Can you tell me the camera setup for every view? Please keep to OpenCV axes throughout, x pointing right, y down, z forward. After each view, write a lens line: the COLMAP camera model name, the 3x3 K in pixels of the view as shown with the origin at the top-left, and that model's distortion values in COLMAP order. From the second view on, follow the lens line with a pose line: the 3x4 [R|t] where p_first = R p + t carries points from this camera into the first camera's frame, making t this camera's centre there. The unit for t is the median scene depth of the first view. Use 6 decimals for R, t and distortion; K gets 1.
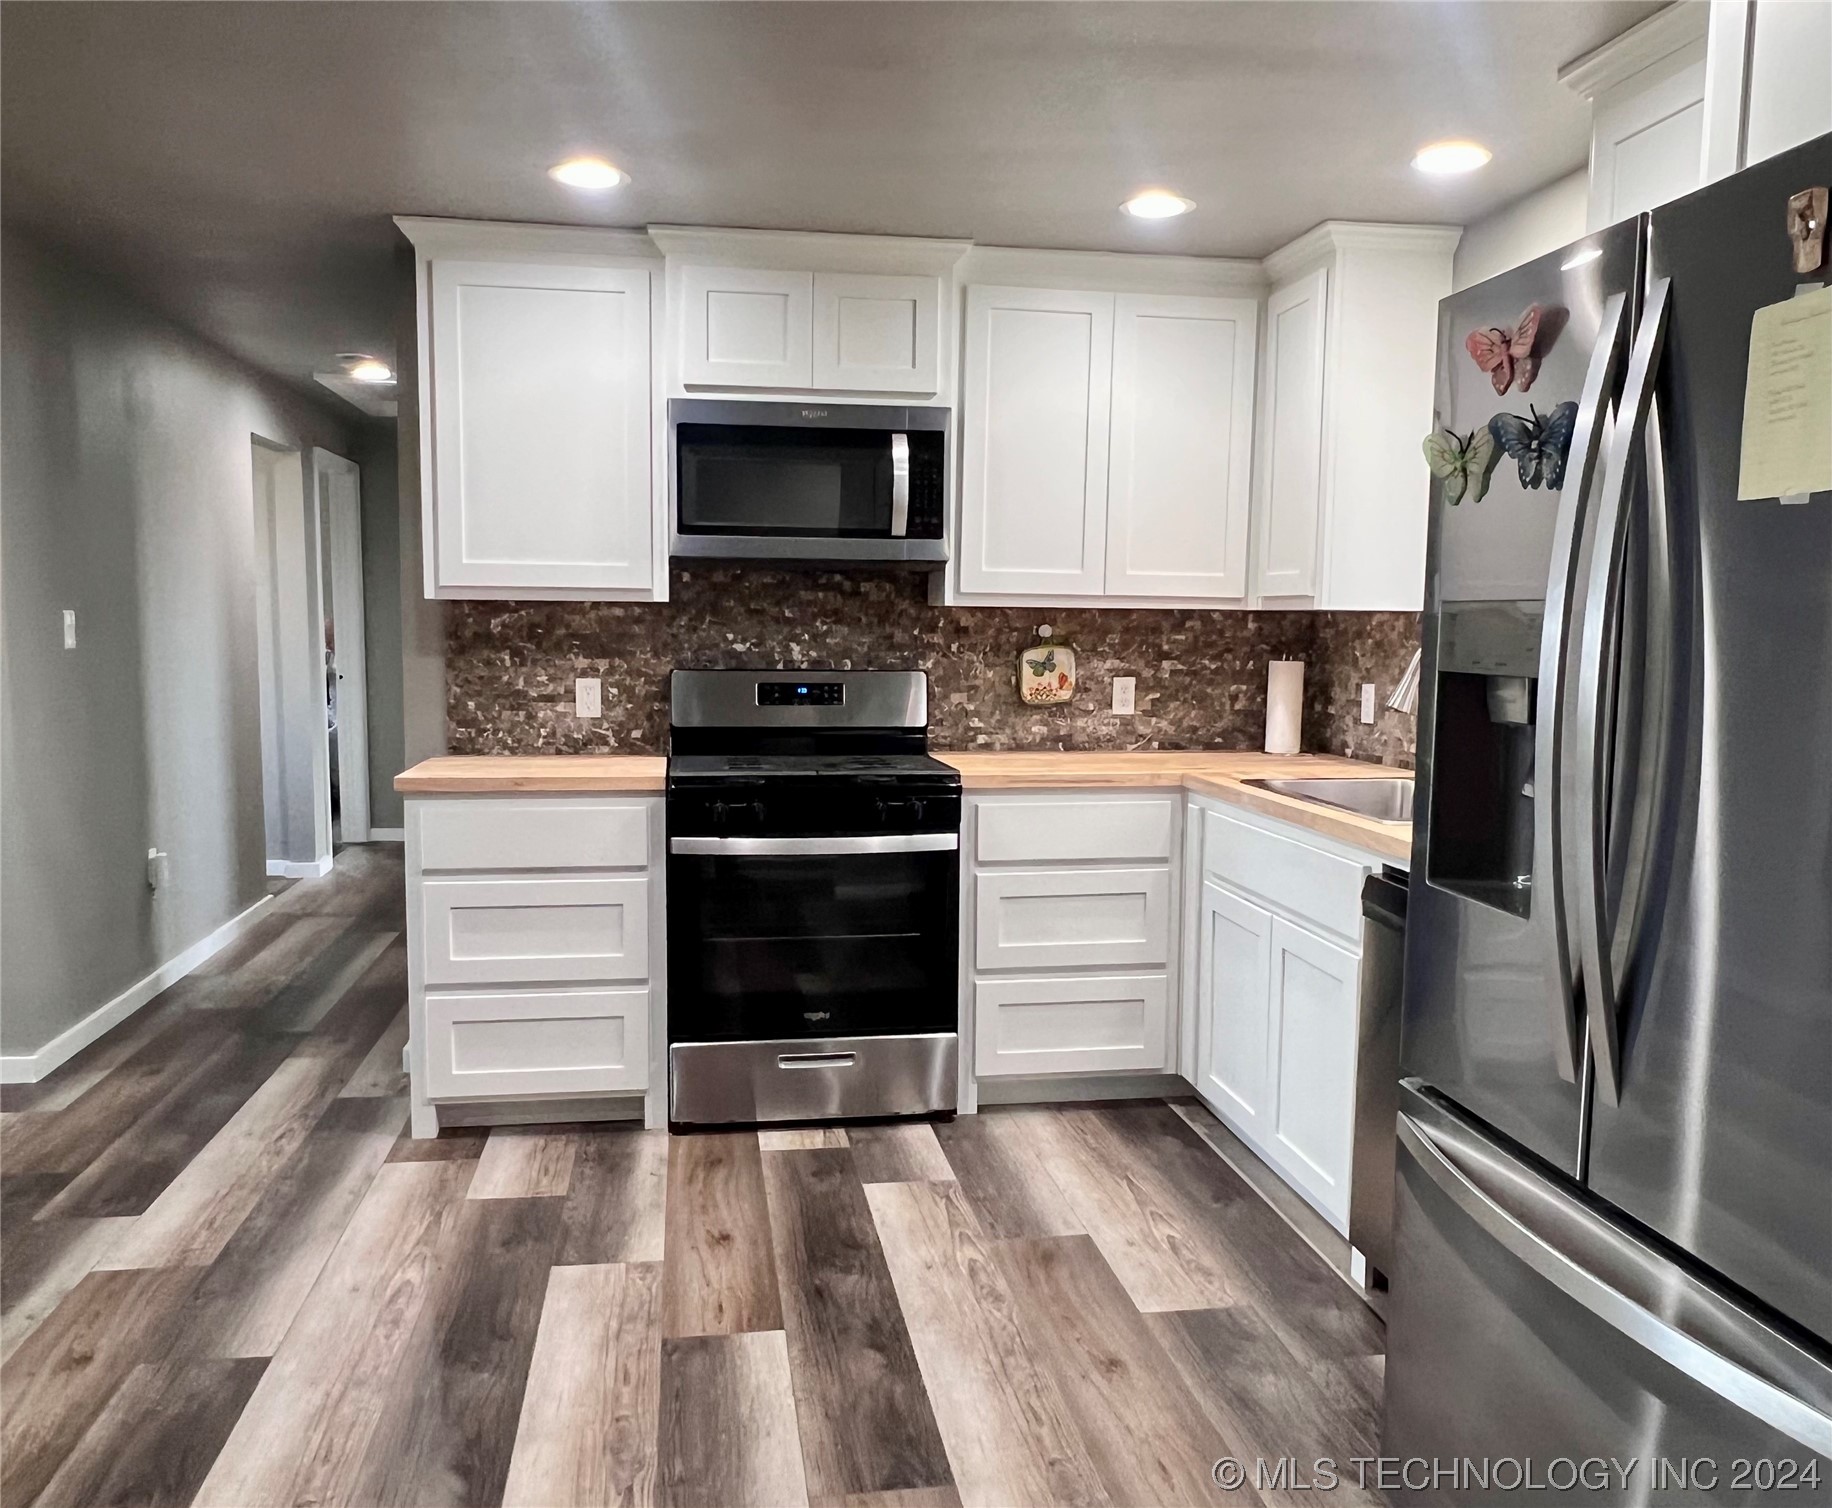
lens RADIAL K [[1470.5, 0, 926.7], [0, 1470.5, 776.7], [0, 0, 1]] dist [0.000322, -0.001370]
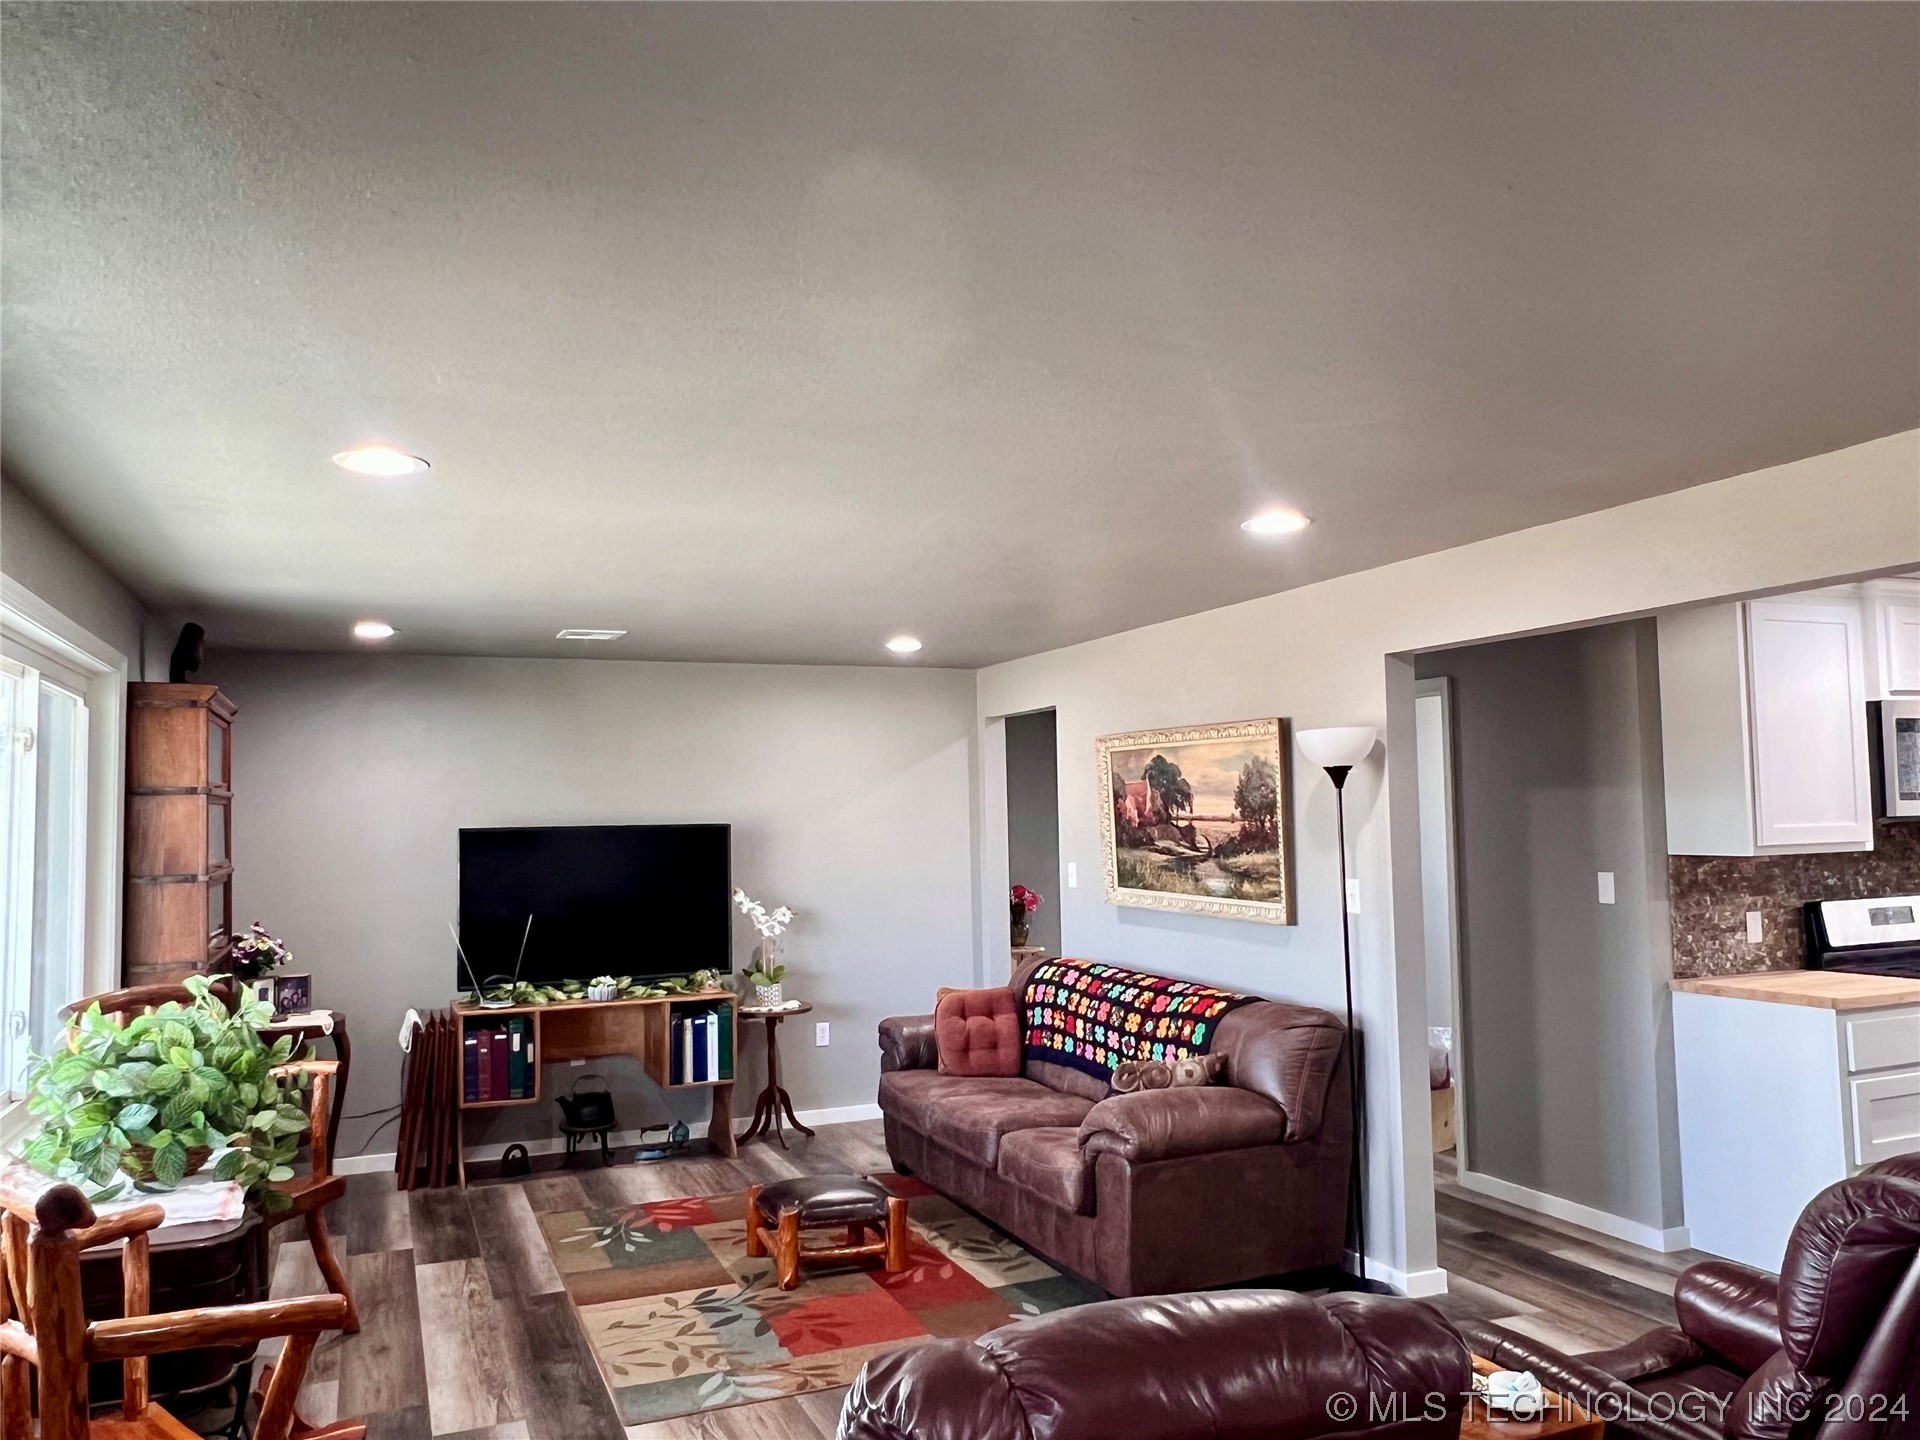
lens RADIAL K [[1408.8, 0, 964.2], [0, 1408.8, 735.8], [0, 0, 1]] dist [-0.002577, -0.005212]
pose [[0.971761, -0.018882, 0.235210, -1.190744], [0.057575, 0.985640, -0.158744, -0.064107], [-0.228834, 0.167804, 0.958893, -0.032176]]
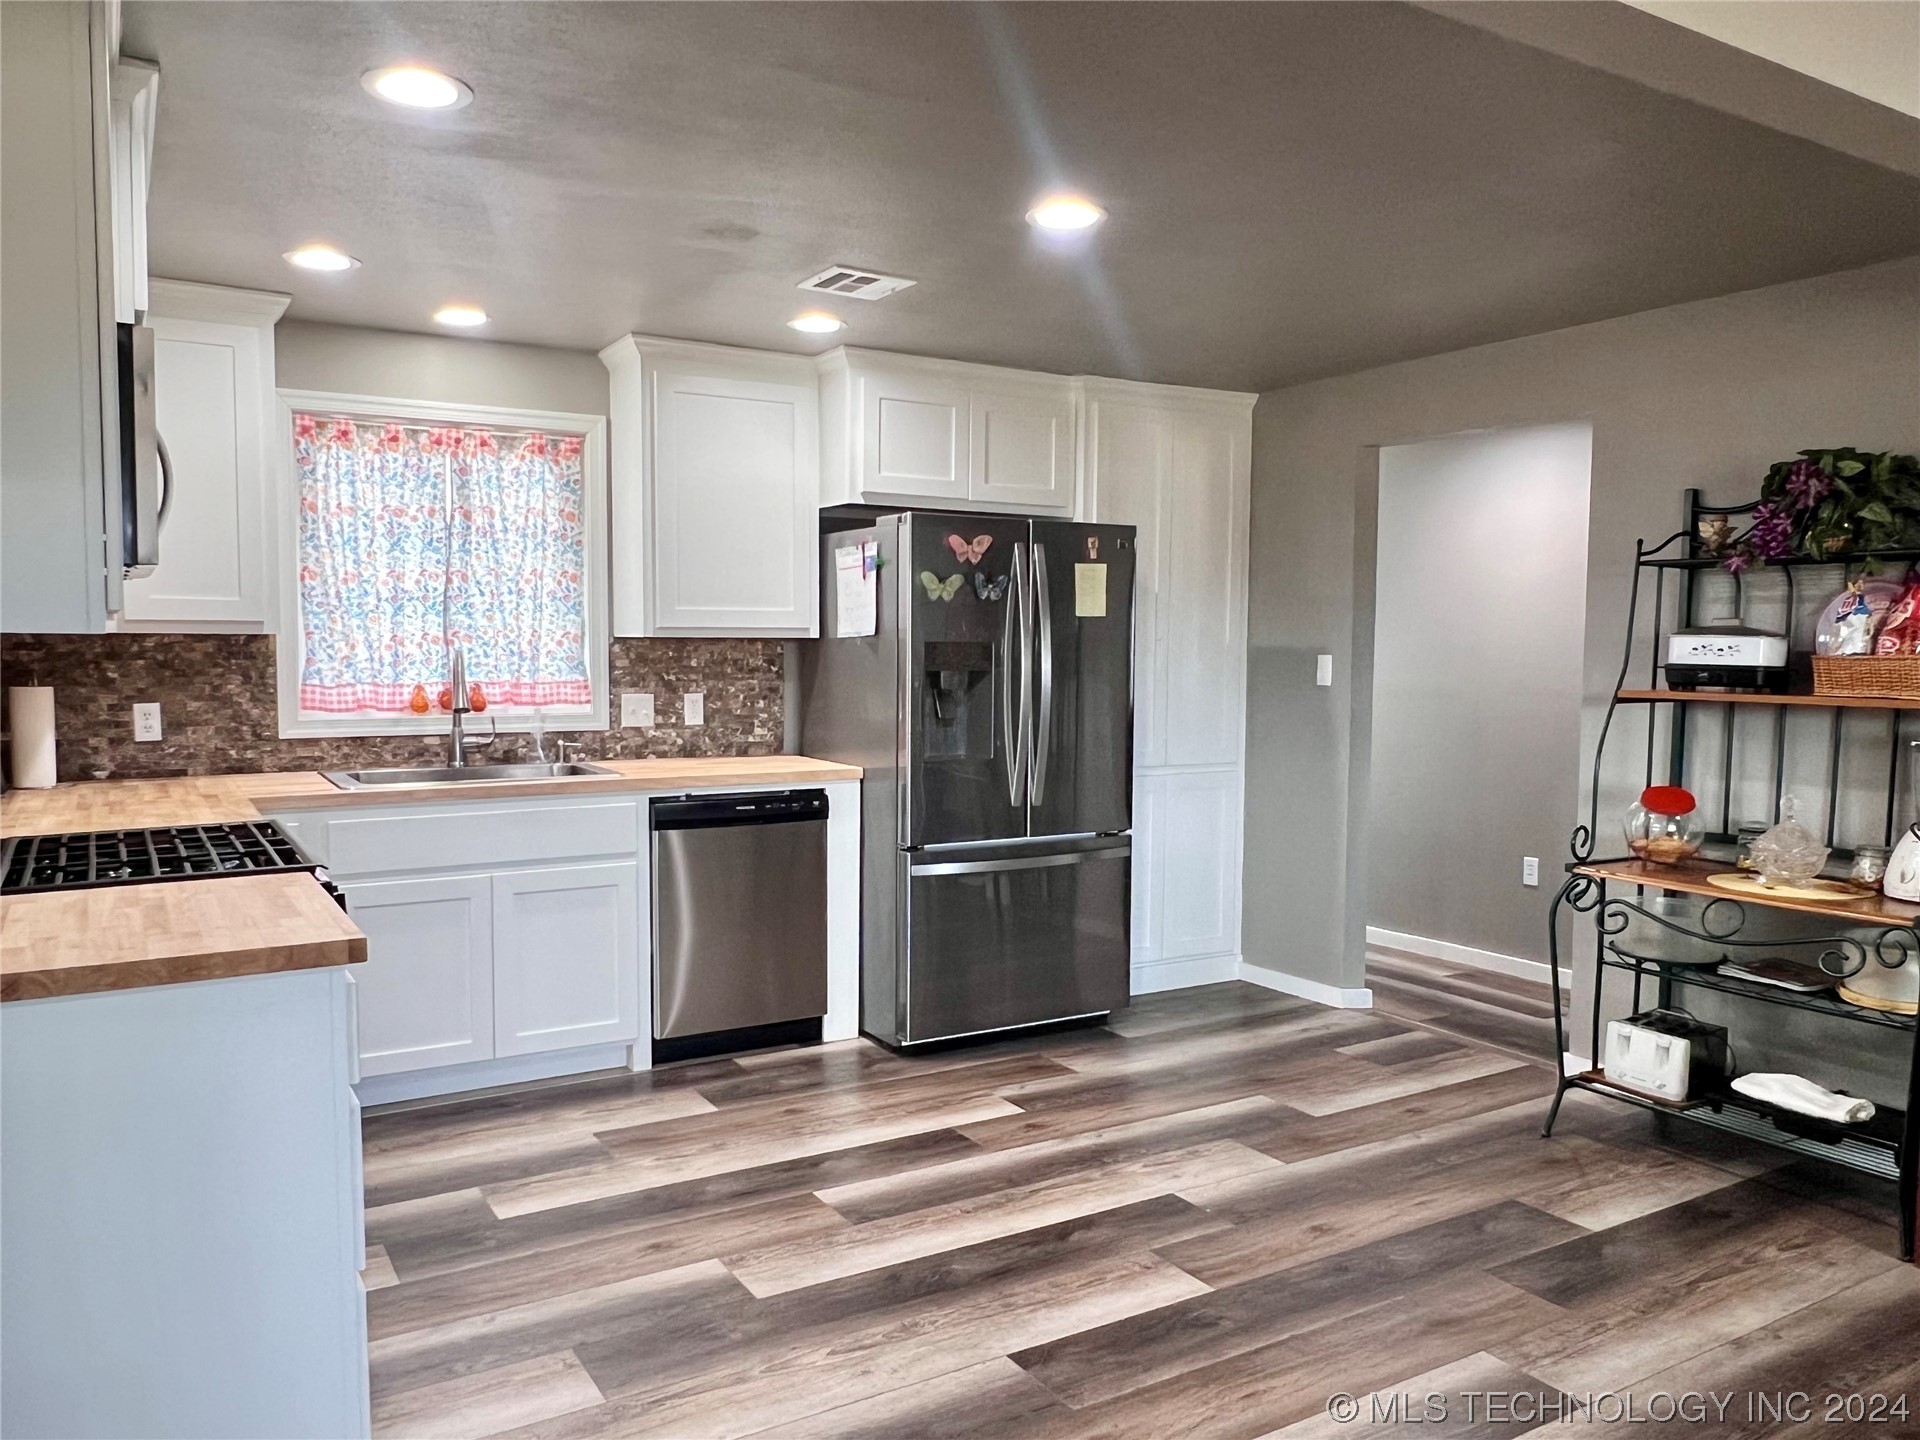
lens RADIAL K [[1408.8, 0, 964.2], [0, 1408.8, 735.8], [0, 0, 1]] dist [-0.002577, -0.005212]
pose [[-0.373888, -0.078819, 0.924119, -0.836446], [0.086487, 0.989078, 0.119352, -0.109230], [-0.923433, 0.124549, -0.362987, 0.836647]]
